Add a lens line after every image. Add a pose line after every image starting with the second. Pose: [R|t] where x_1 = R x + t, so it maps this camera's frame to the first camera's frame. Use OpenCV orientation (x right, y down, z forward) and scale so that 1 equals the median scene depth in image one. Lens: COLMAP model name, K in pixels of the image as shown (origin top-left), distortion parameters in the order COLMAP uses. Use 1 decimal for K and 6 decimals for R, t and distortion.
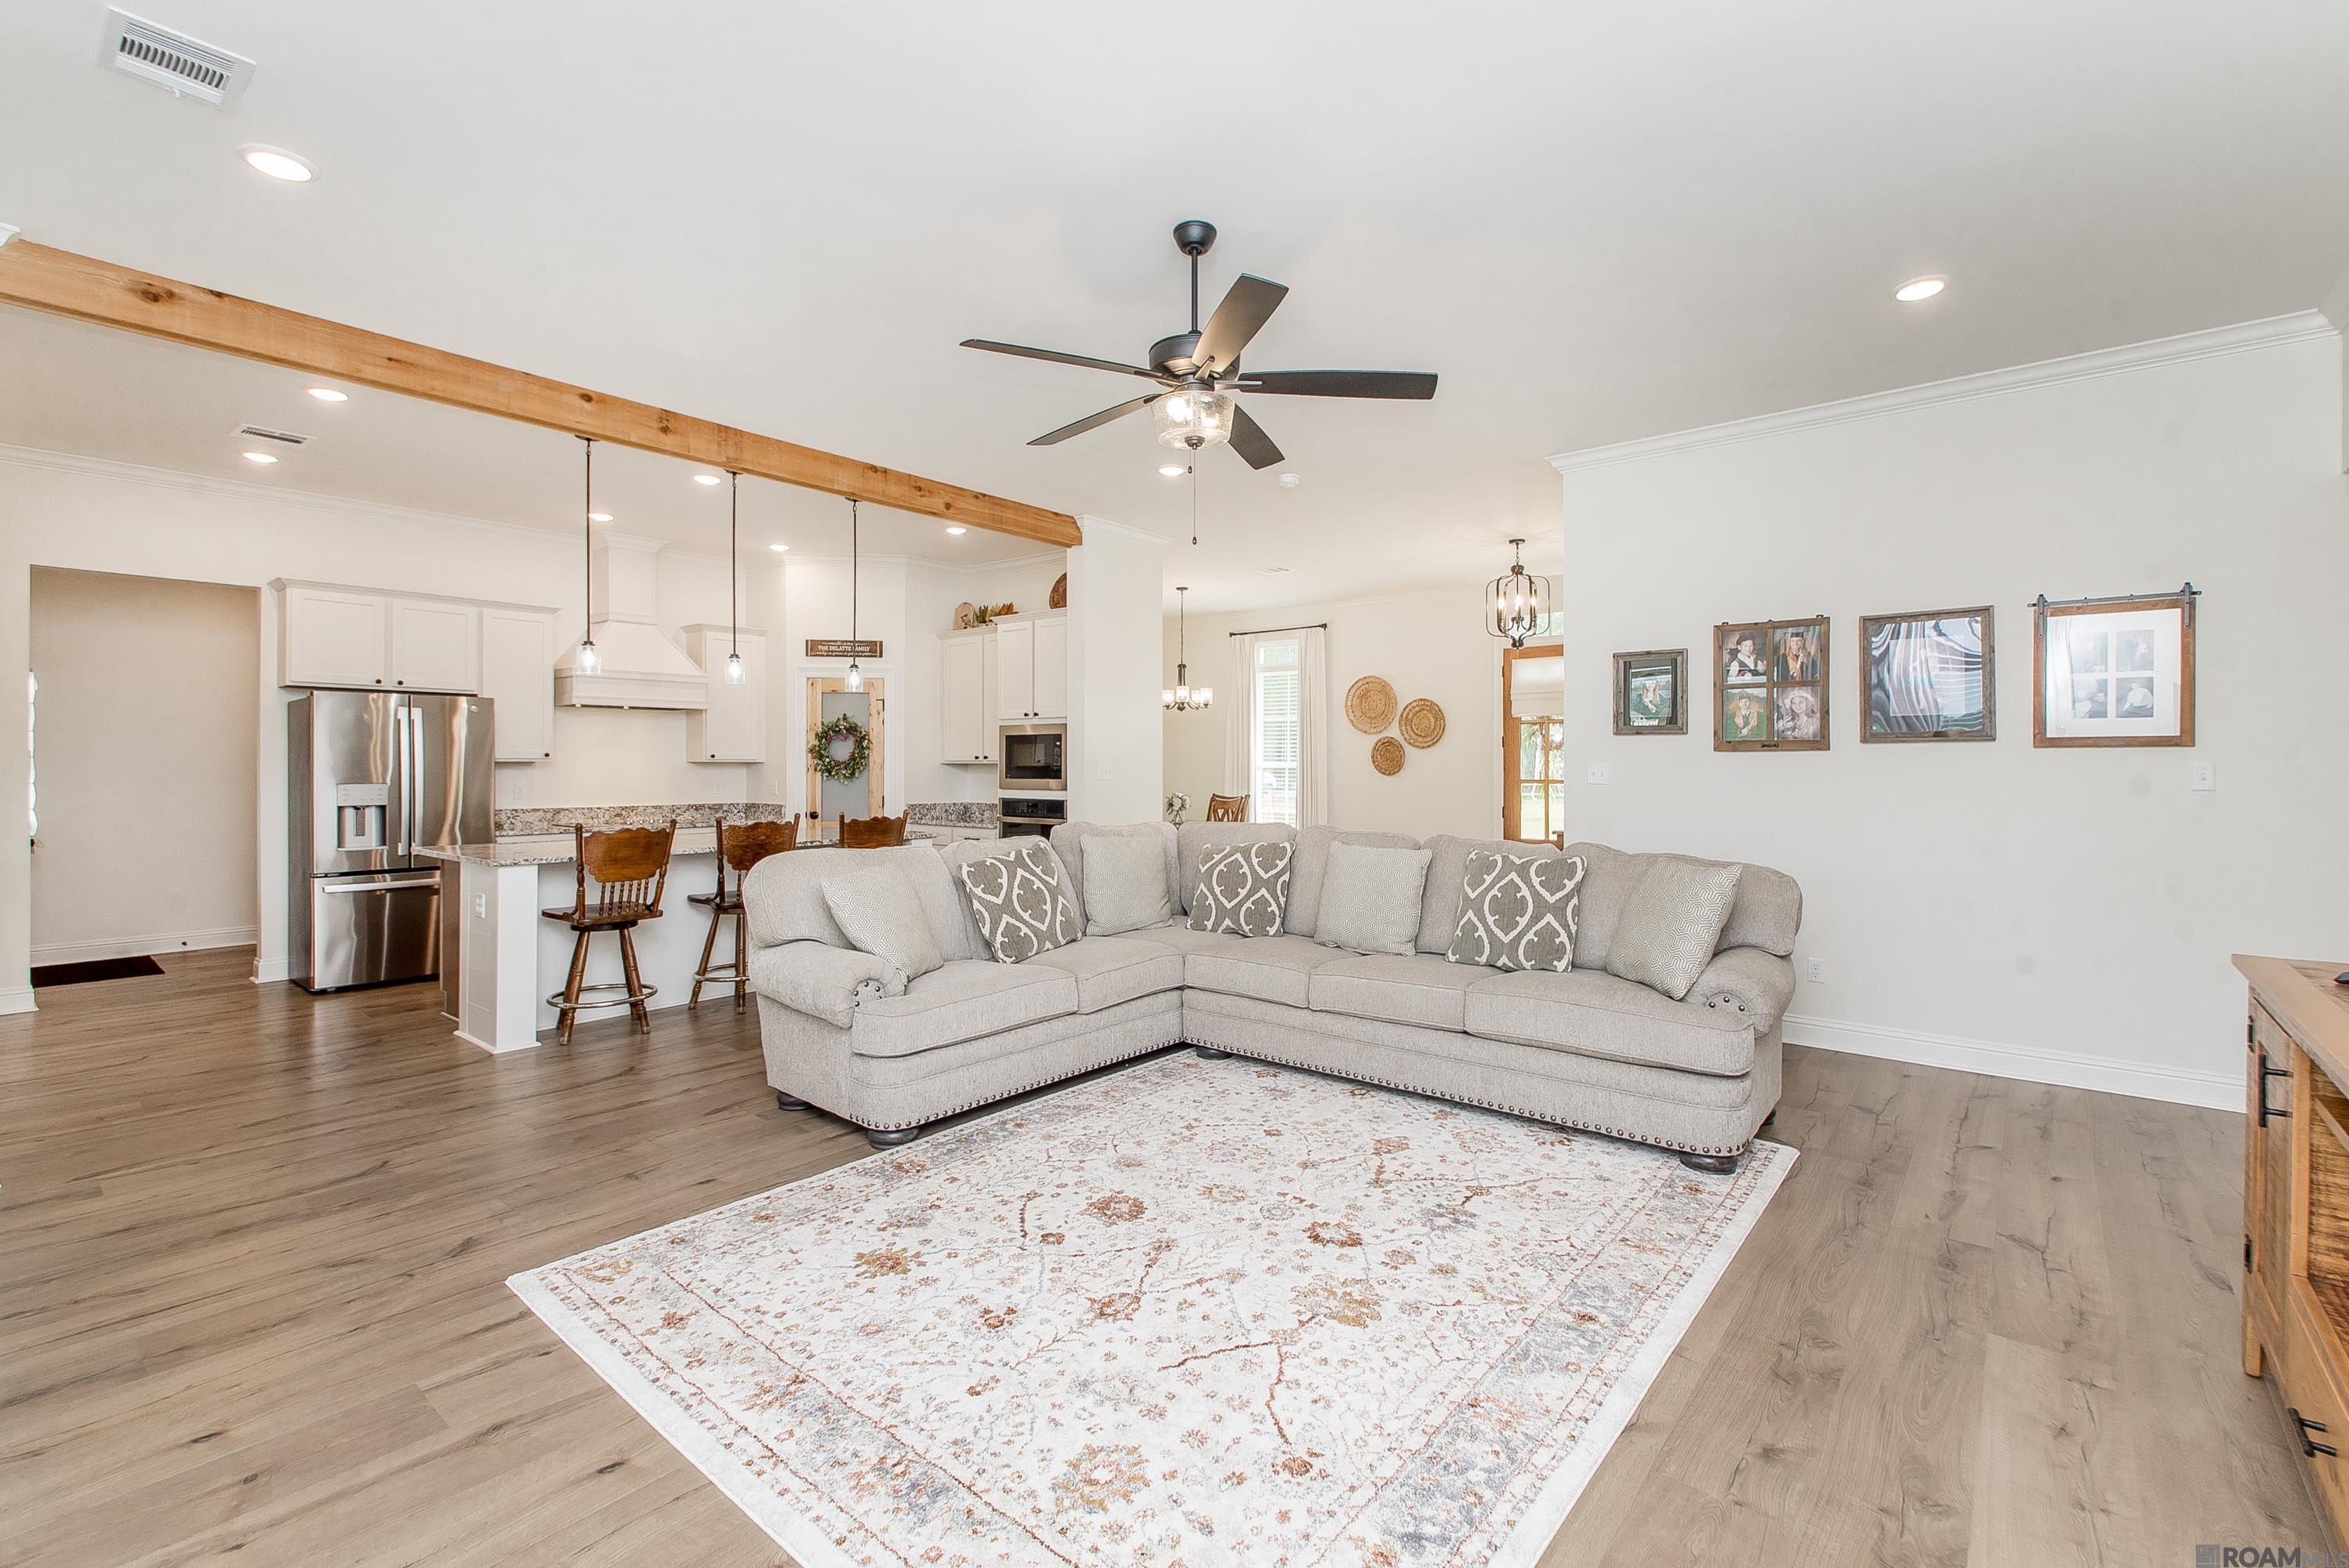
lens RADIAL K [[1010.9, 0, 1160.0], [0, 1010.9, 775.4], [0, 0, 1]] dist [0.021472, -0.009769]
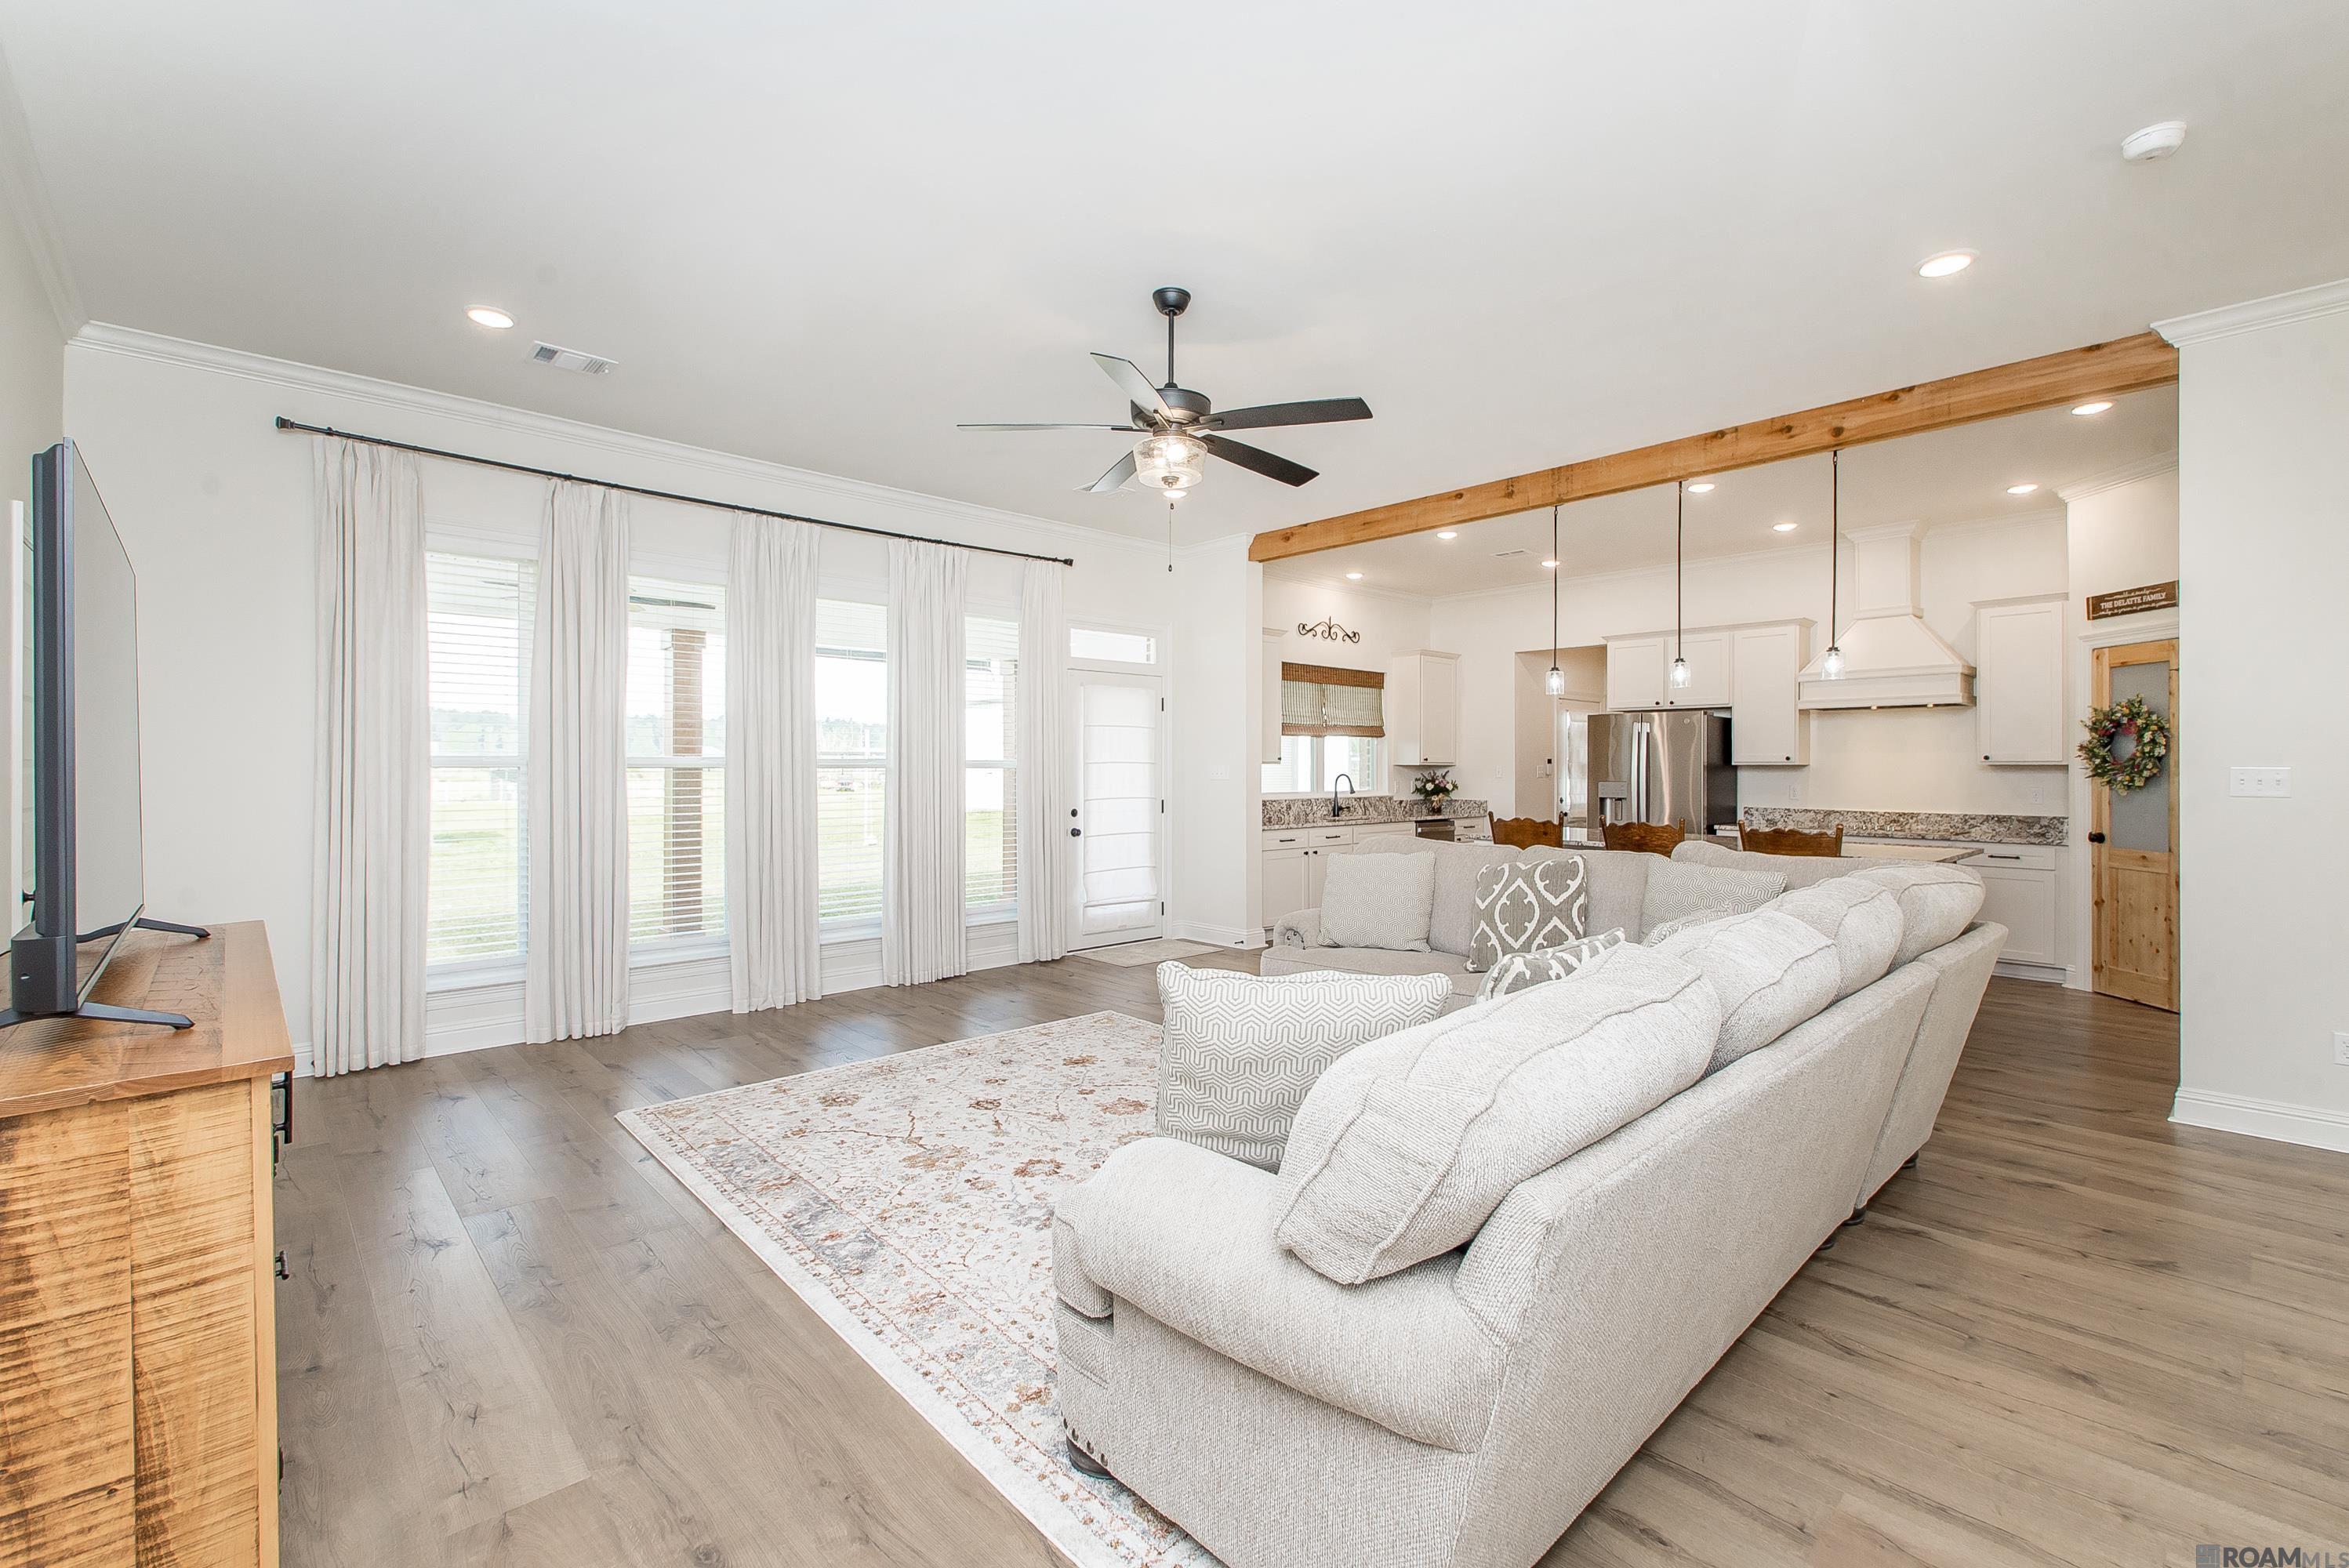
lens RADIAL K [[1010.9, 0, 1215.0], [0, 1010.9, 775.6], [0, 0, 1]] dist [0.021472, -0.009769]
pose [[-0.098271, 0.006255, -0.995140, 0.769621], [-0.012901, 0.999888, 0.007559, -0.005179], [0.995076, 0.013581, -0.098180, 0.772550]]
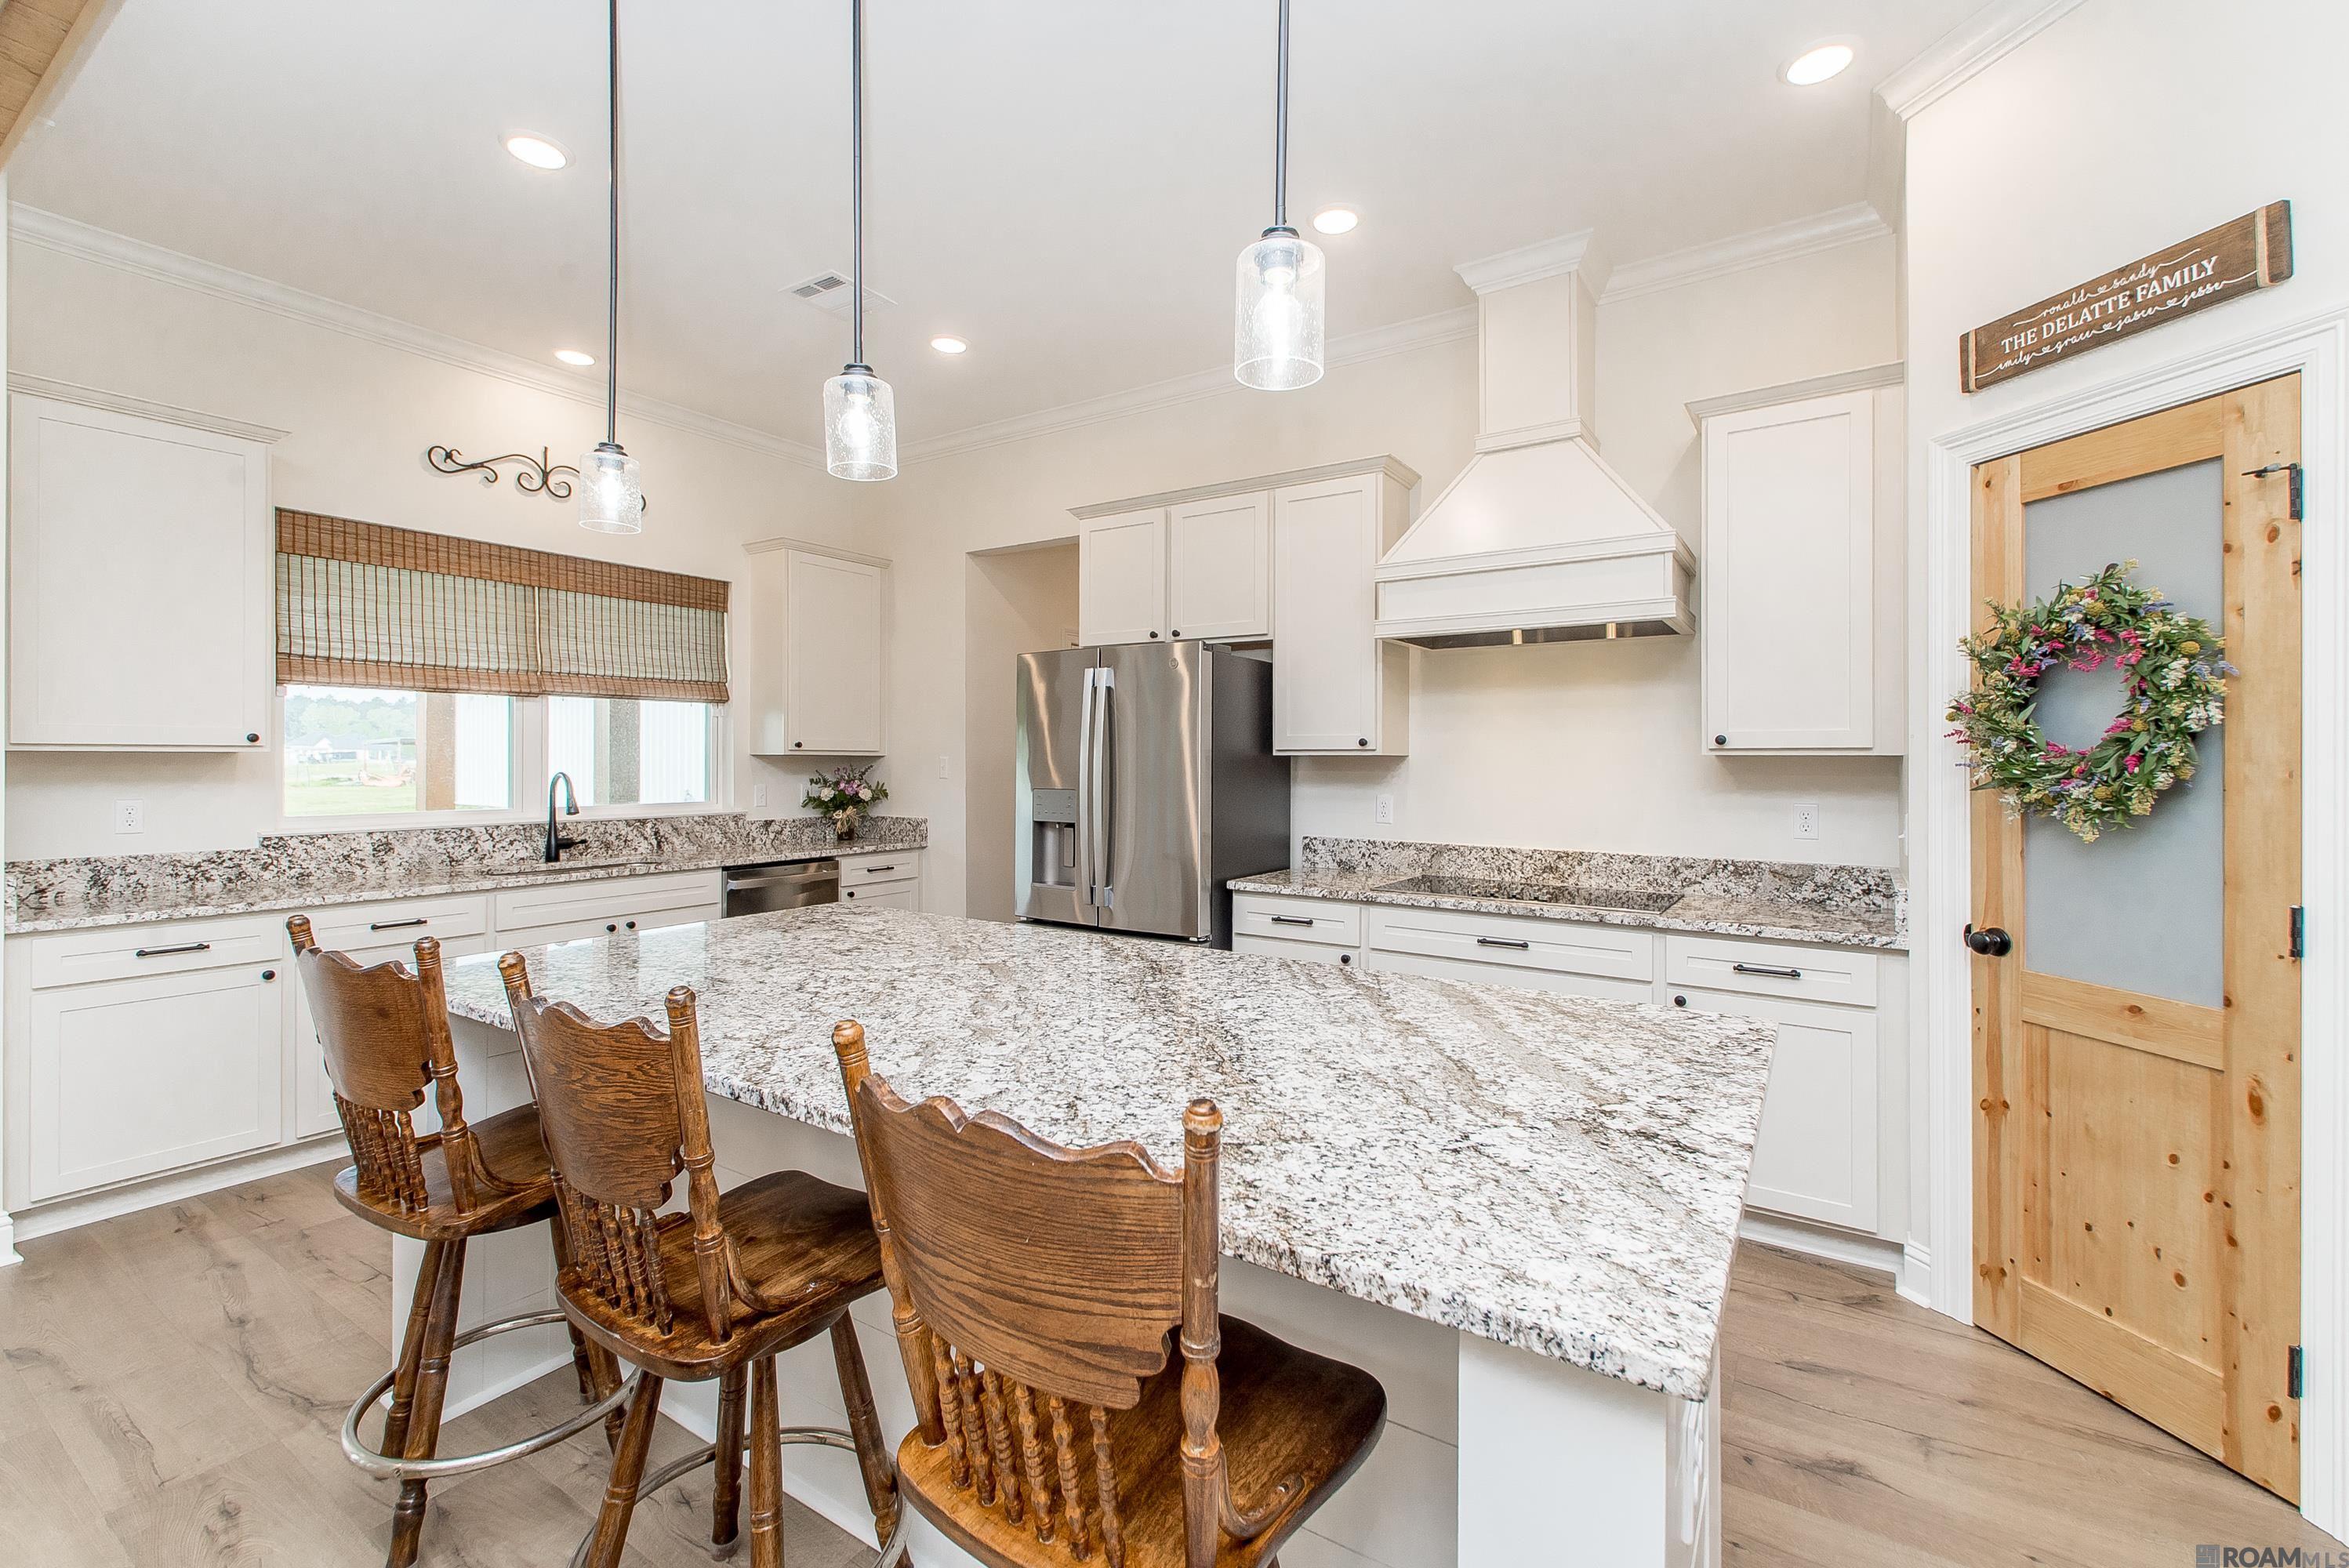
lens RADIAL K [[1010.9, 0, 1210.4], [0, 1010.9, 765.4], [0, 0, 1]] dist [0.021472, -0.009769]
pose [[0.130702, 0.005893, -0.991404, -0.149957], [-0.012157, 0.999917, 0.004341, -0.015704], [0.991347, 0.011485, 0.130762, 1.291997]]
